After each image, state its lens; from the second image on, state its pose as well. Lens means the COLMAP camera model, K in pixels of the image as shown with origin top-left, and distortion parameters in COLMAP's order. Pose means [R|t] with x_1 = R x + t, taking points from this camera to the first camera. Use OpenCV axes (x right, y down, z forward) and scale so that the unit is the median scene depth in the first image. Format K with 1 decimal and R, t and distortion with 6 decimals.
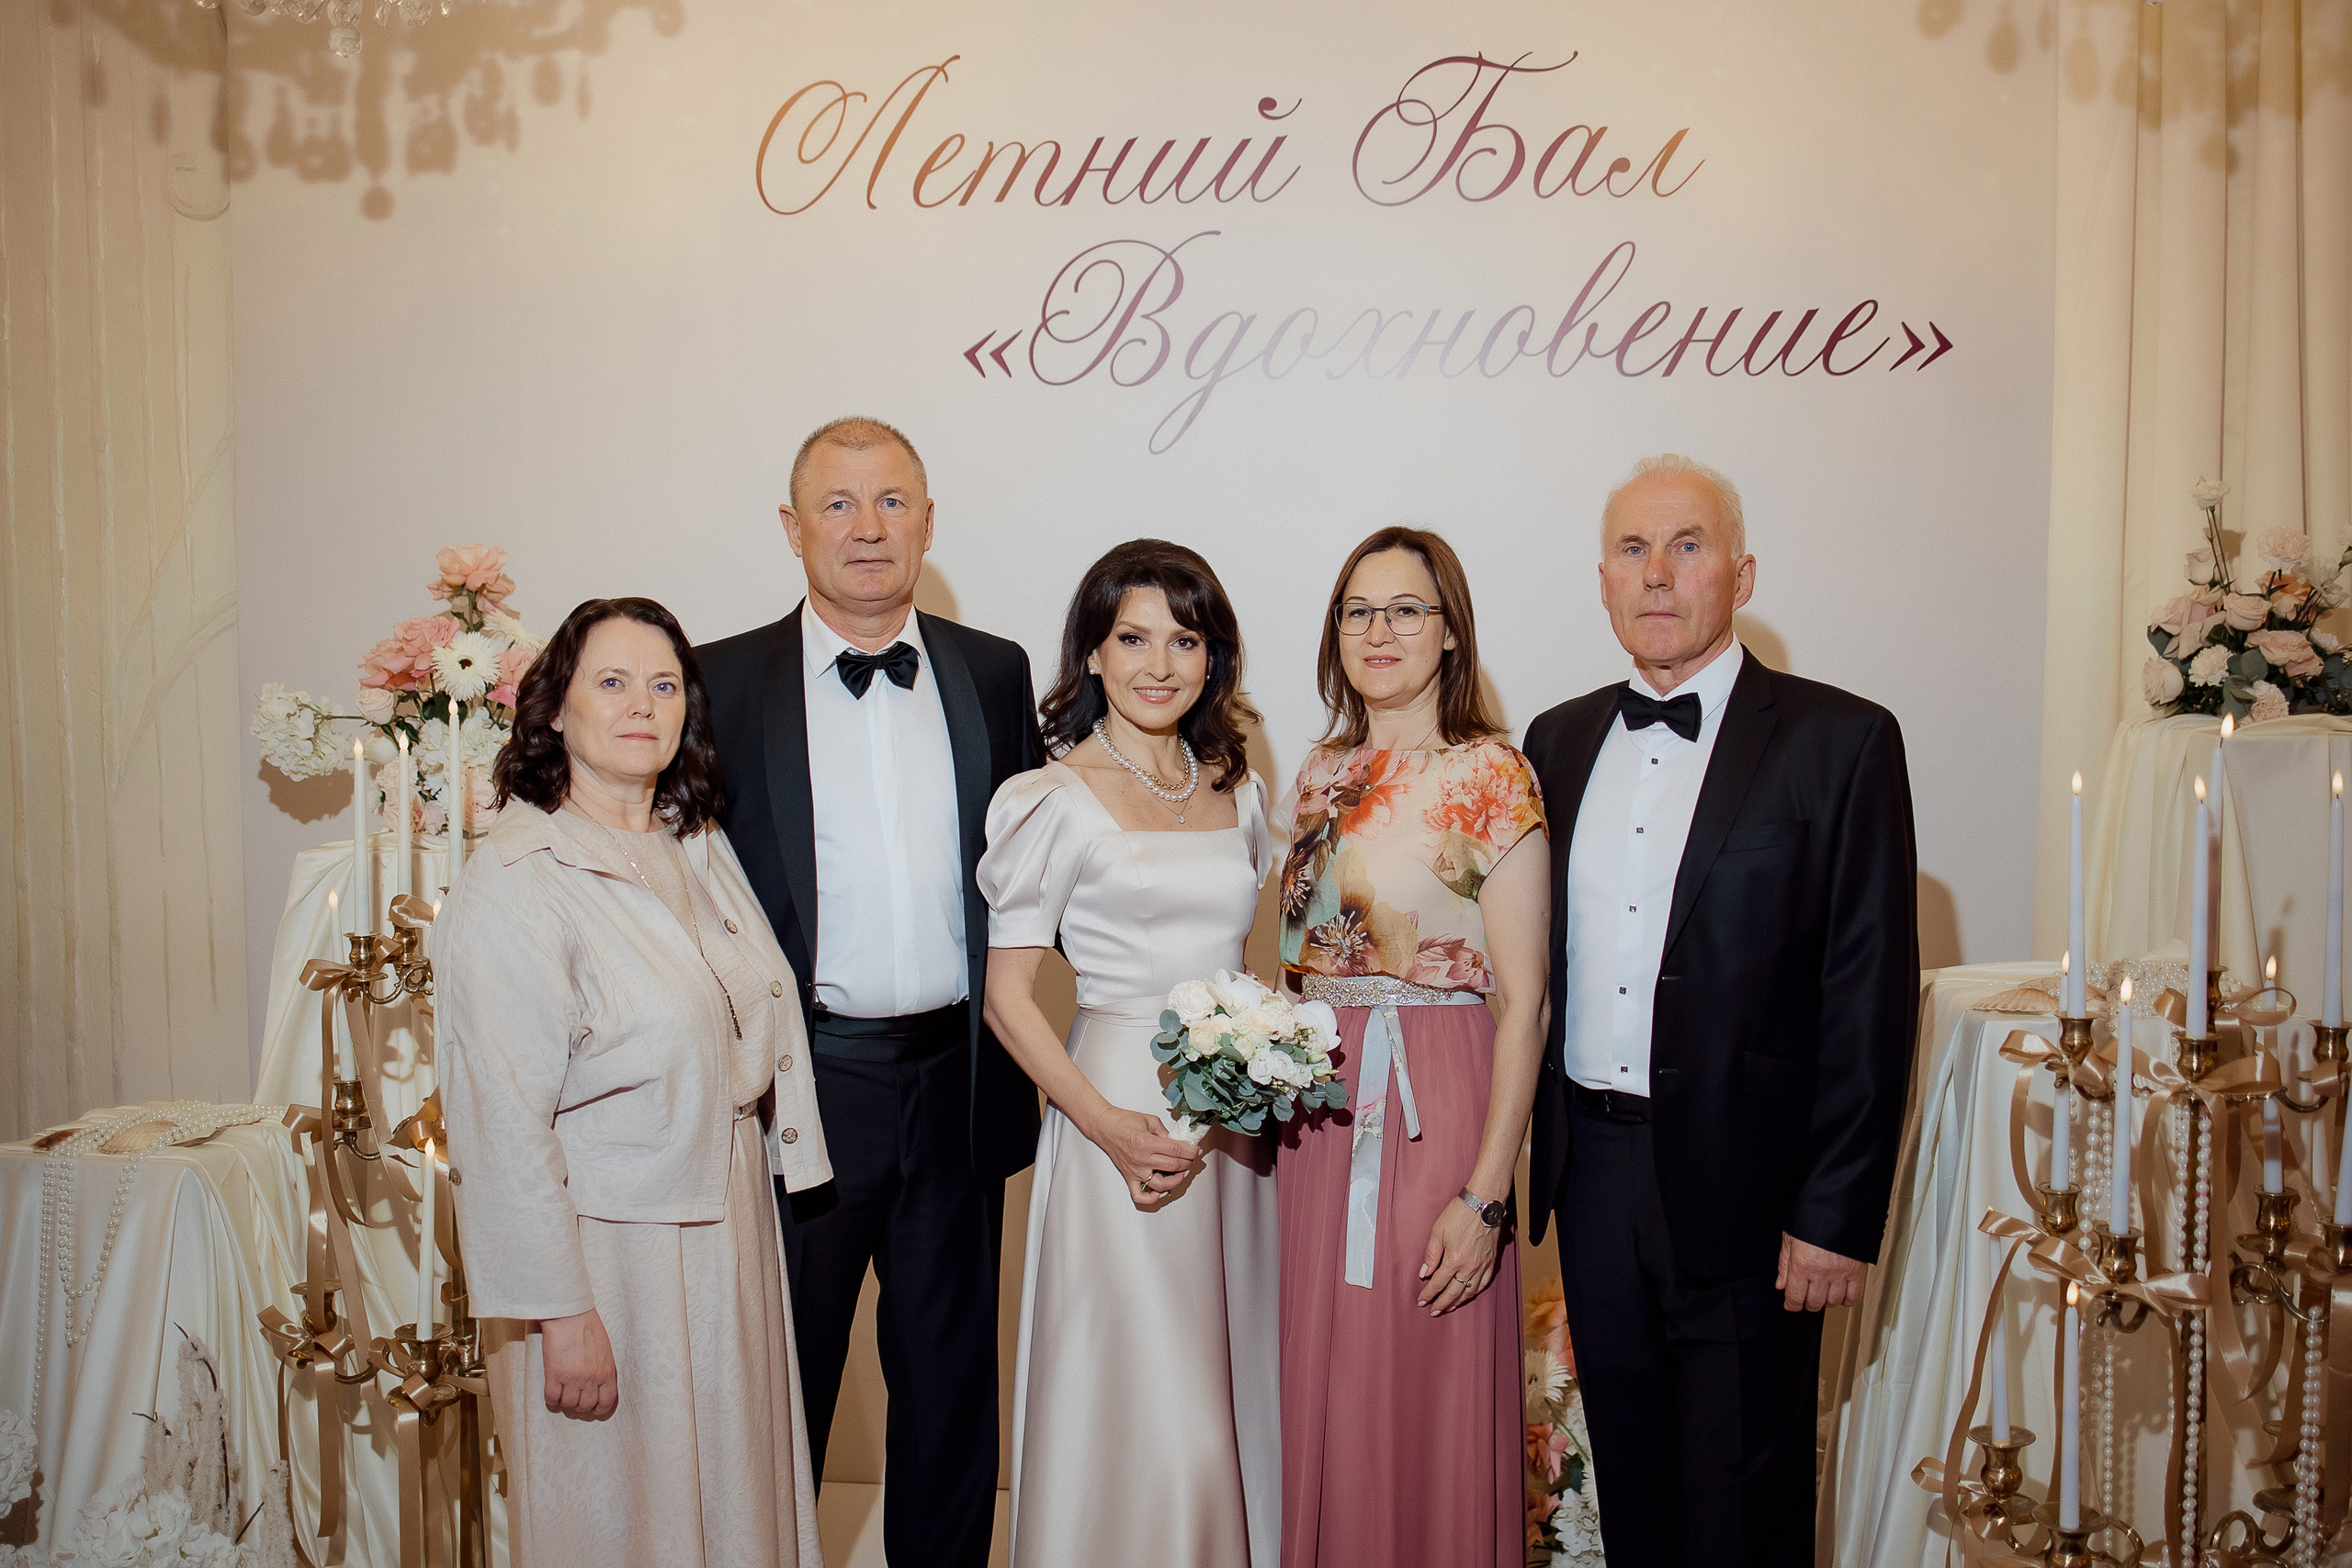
lens RADIAL K [[2360.3, 0, 1180.3], [0, 2360.3, 783.2], [0, 0, 1]] dist [-0.067151, -0.001319]
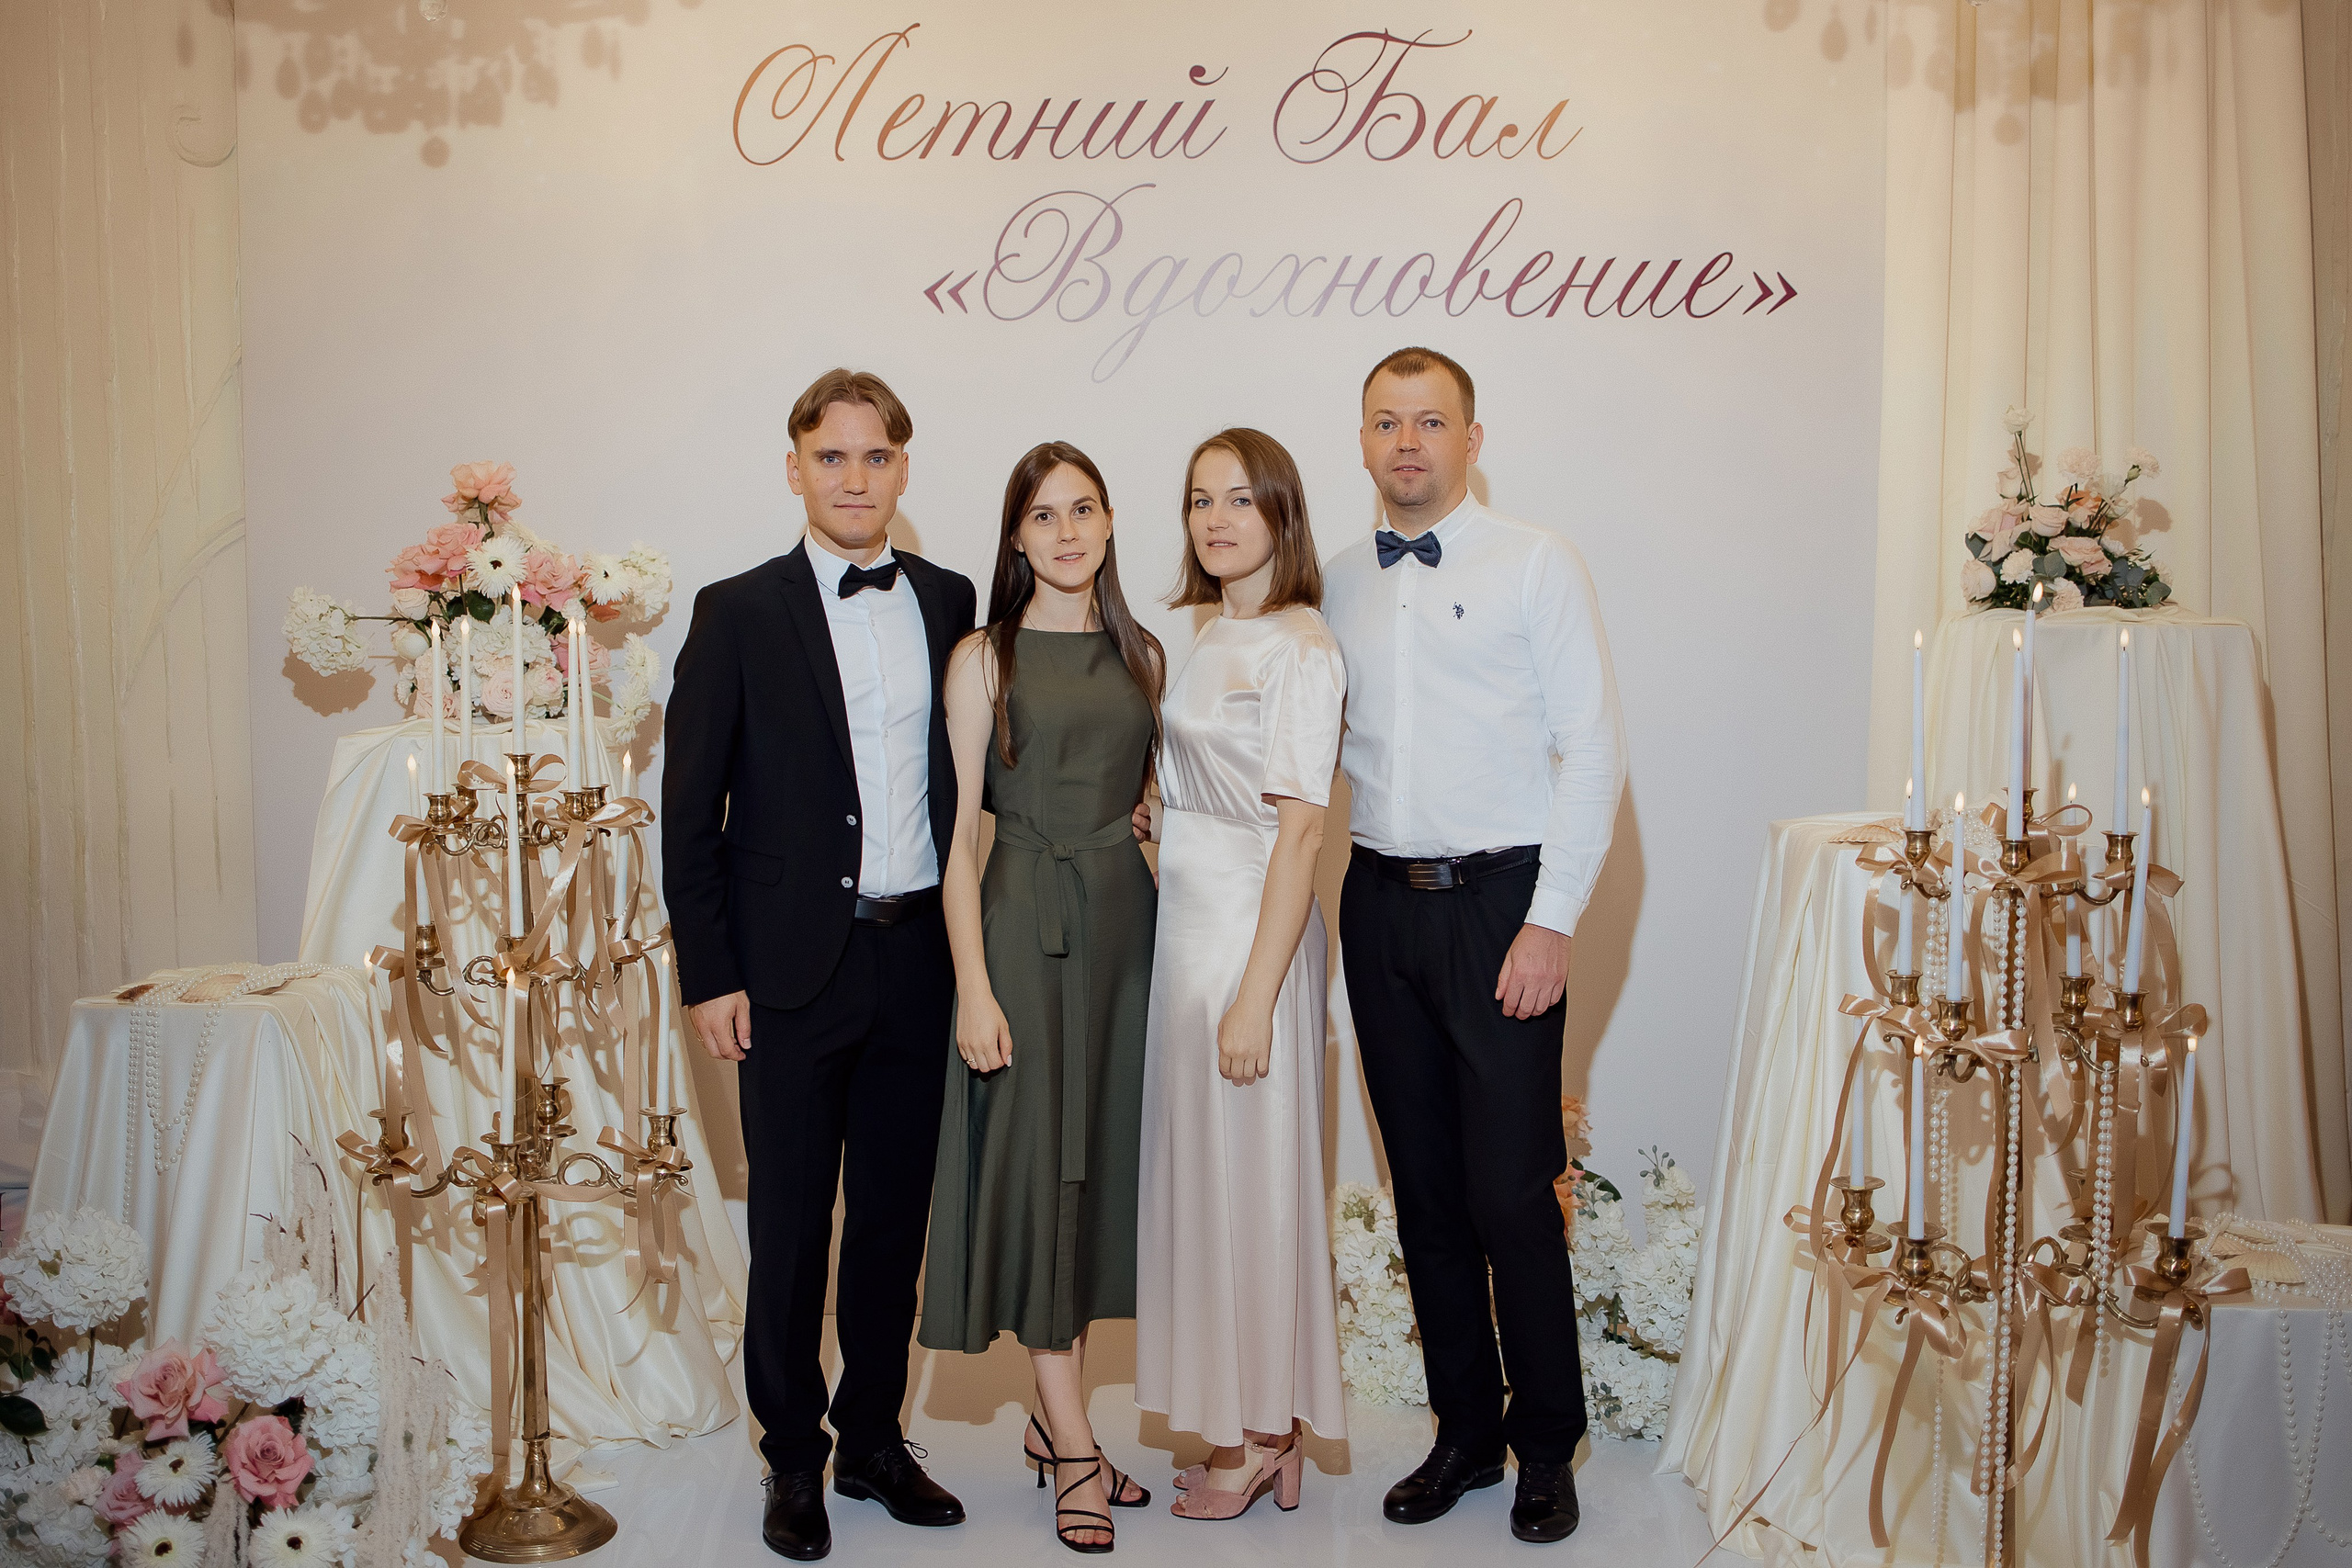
lens RADIAL K [[2367.5, 0, 1176.2], [0, 2367.5, 785.3], [0, 0, 1]] dist [-0.105229, 0.100996]
pose [[0.997029, -0.006056, 0.076791, -0.062296], [0.004798, 0.999851, 0.016555, 0.033503], [-0.076880, -0.016138, 0.996910, -0.124191]]
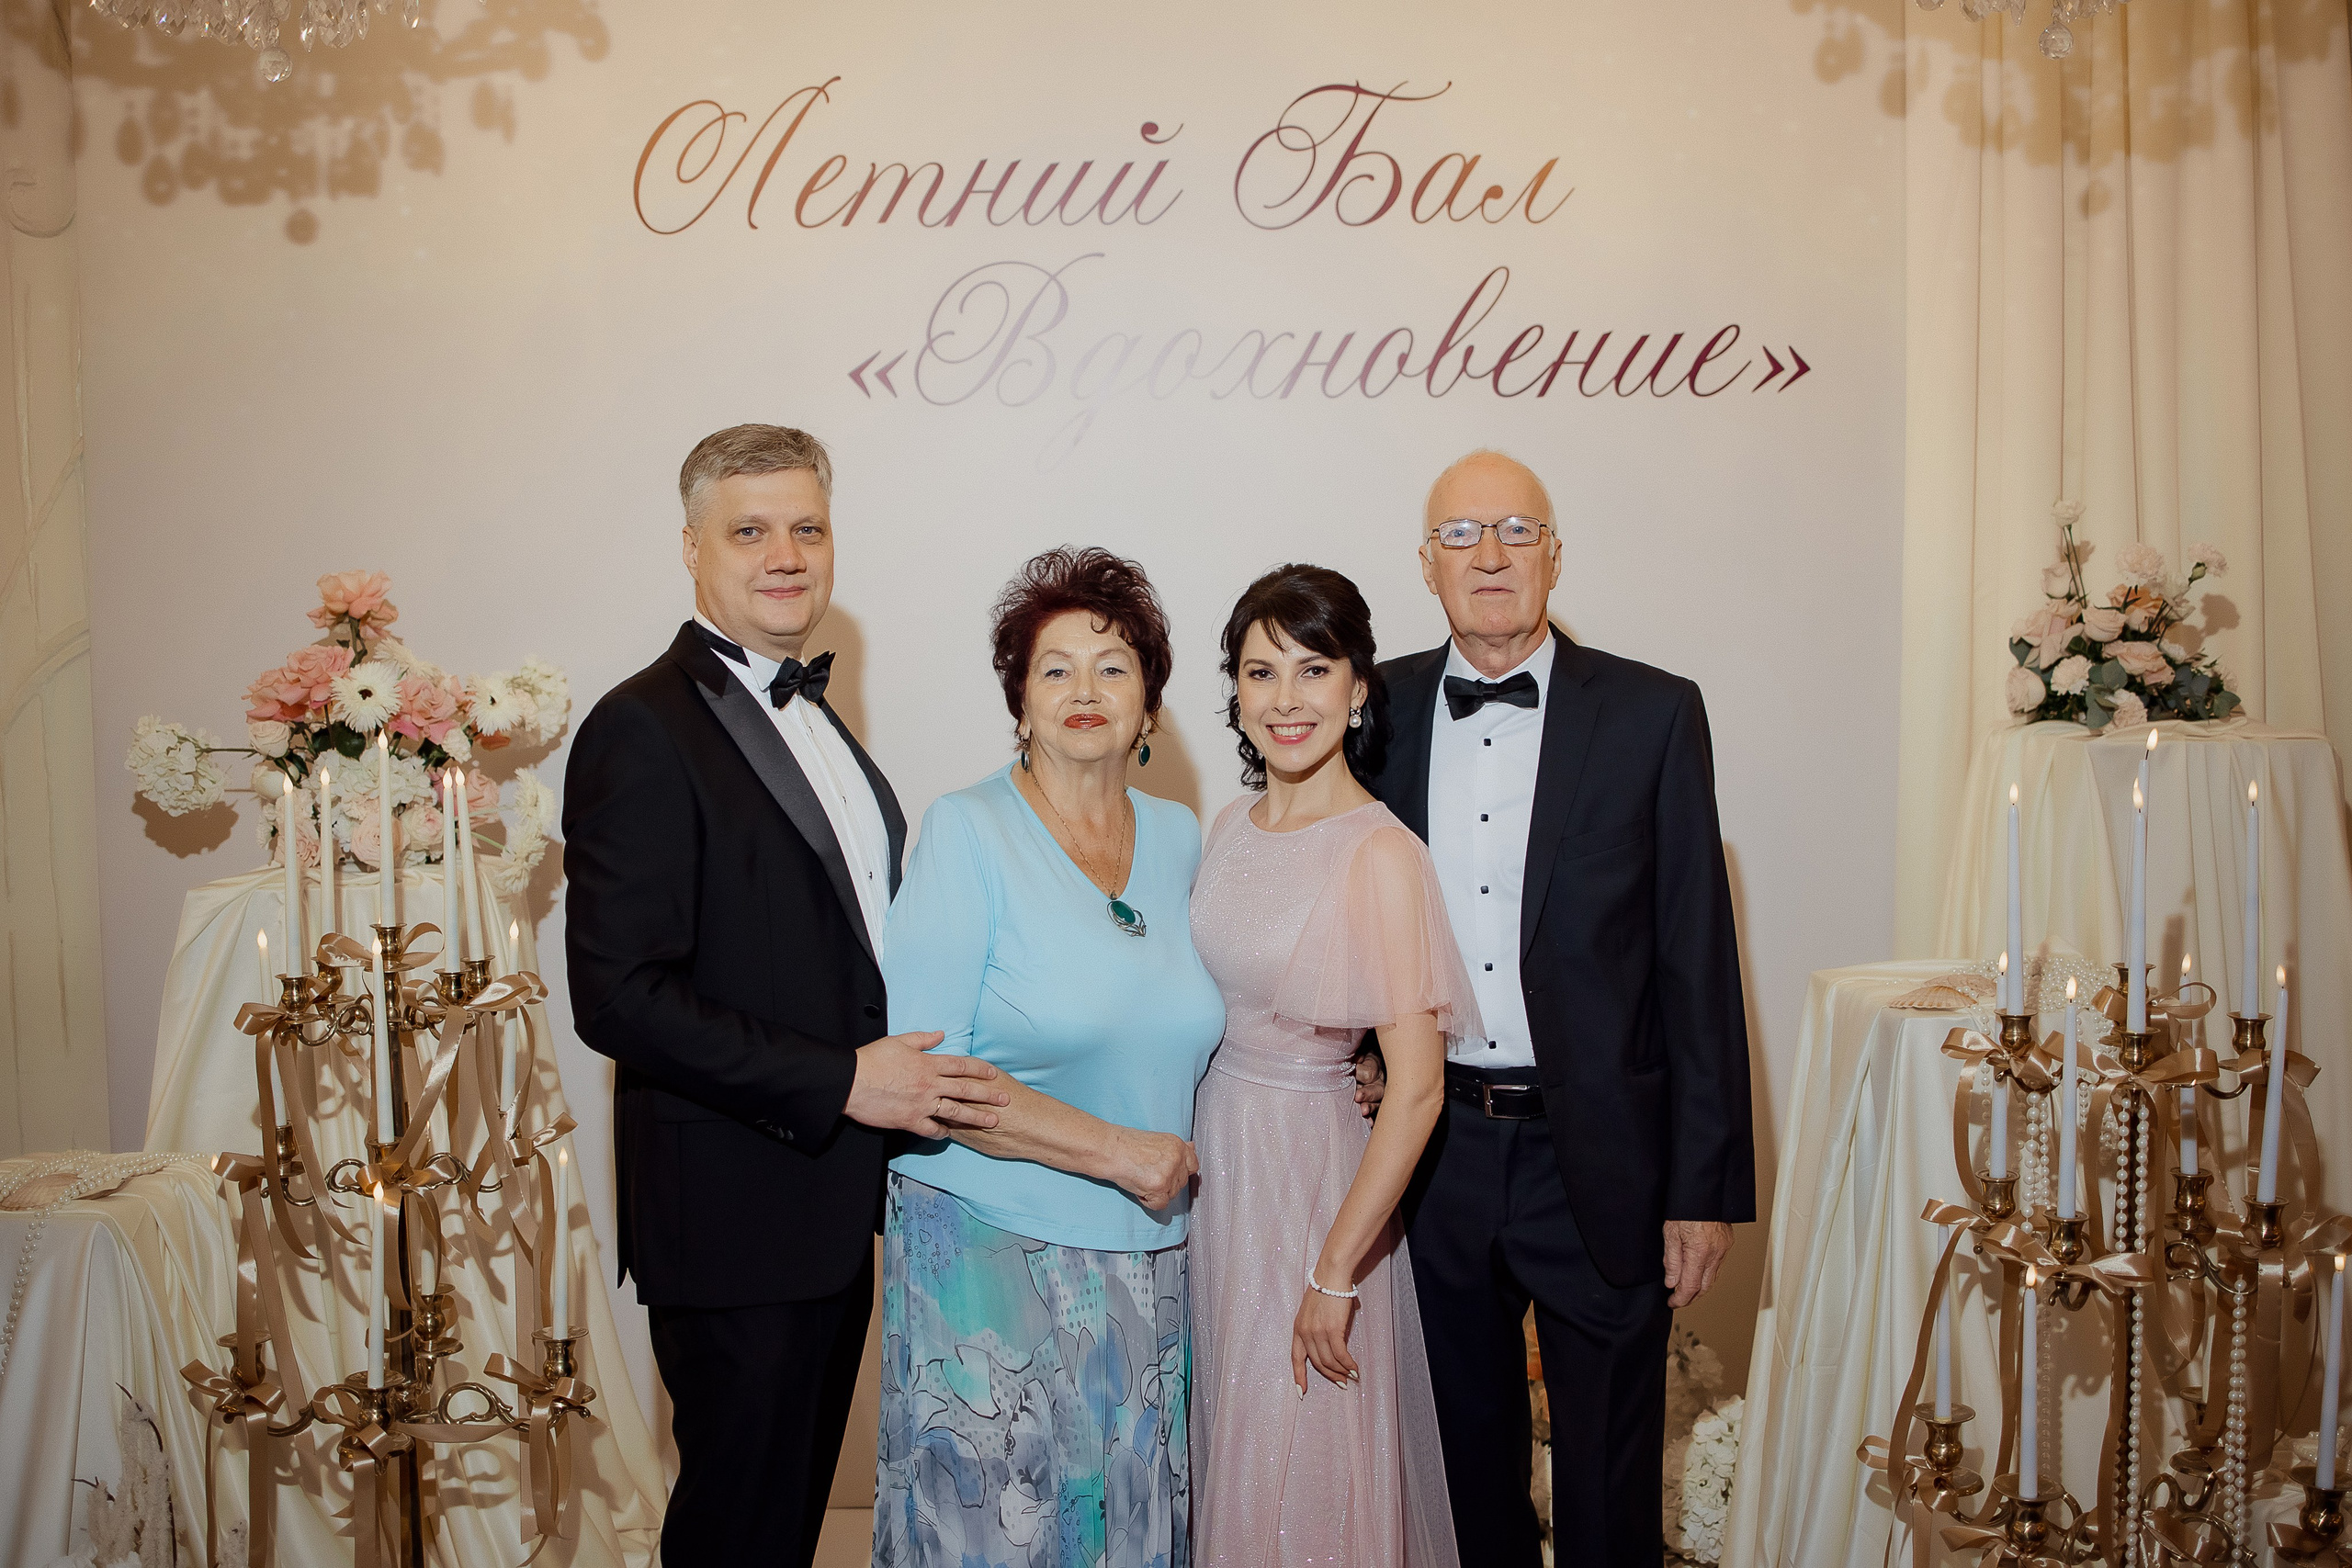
lens RADIAL K [[2360.3, 0, 1180.3], [0, 2360.3, 783.2], [0, 0, 1]] dist [-0.067151, -0.001319]
pose [[0.993690, -0.017379, 0.110809, -0.068220], [0.017324, 0.999849, 0.001458, -0.008356], [-0.110818, 0.000471, 0.993841, -0.008783]]
